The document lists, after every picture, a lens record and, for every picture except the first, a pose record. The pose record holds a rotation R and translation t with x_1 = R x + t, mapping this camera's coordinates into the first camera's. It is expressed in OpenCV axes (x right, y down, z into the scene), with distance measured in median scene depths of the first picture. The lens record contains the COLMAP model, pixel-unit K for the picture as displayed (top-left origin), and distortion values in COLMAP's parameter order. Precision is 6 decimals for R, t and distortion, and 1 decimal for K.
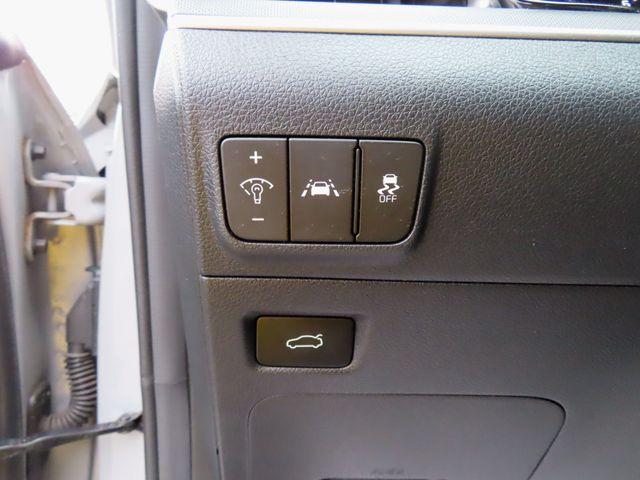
lens RADIAL K [[457.7, 0, 319.1], [0, 457.7, 241.7], [0, 0, 1]] dist [-0.007576, 0.003981]
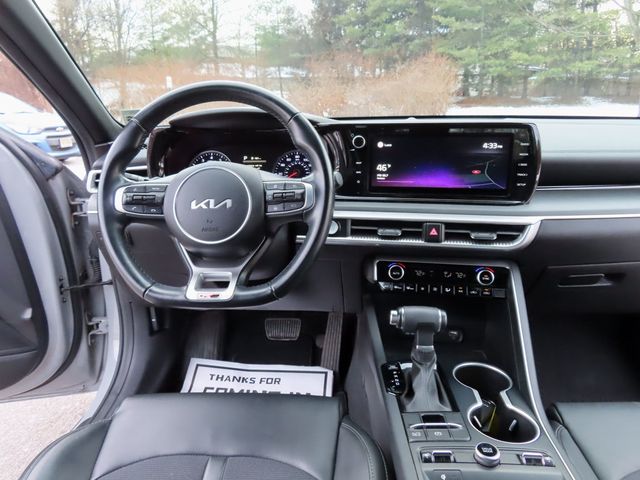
lens RADIAL K [[455.3, 0, 320.0], [0, 455.3, 240.0], [0, 0, 1]] dist [-0.008429, 0.001307]
pose [[0.996304, 0.004611, -0.085772, 1.209752], [0.013710, 0.977220, 0.211787, -0.487649], [0.084795, -0.212180, 0.973545, -1.747961]]
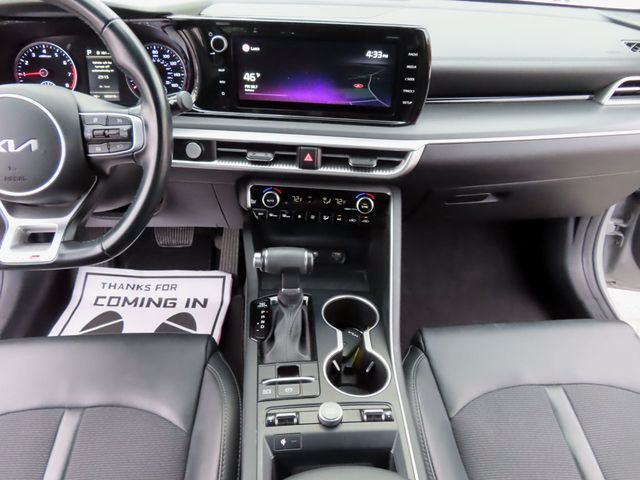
lens RADIAL K [[456.3, 0, 320.0], [0, 456.3, 240.0], [0, 0, 1]] dist [-0.006802, -0.000936]
pose [[0.998994, -0.005180, 0.044534, 1.508264], [-0.017906, 0.864545, 0.502236, -0.713269], [-0.041103, -0.502528, 0.863583, -1.438727]]
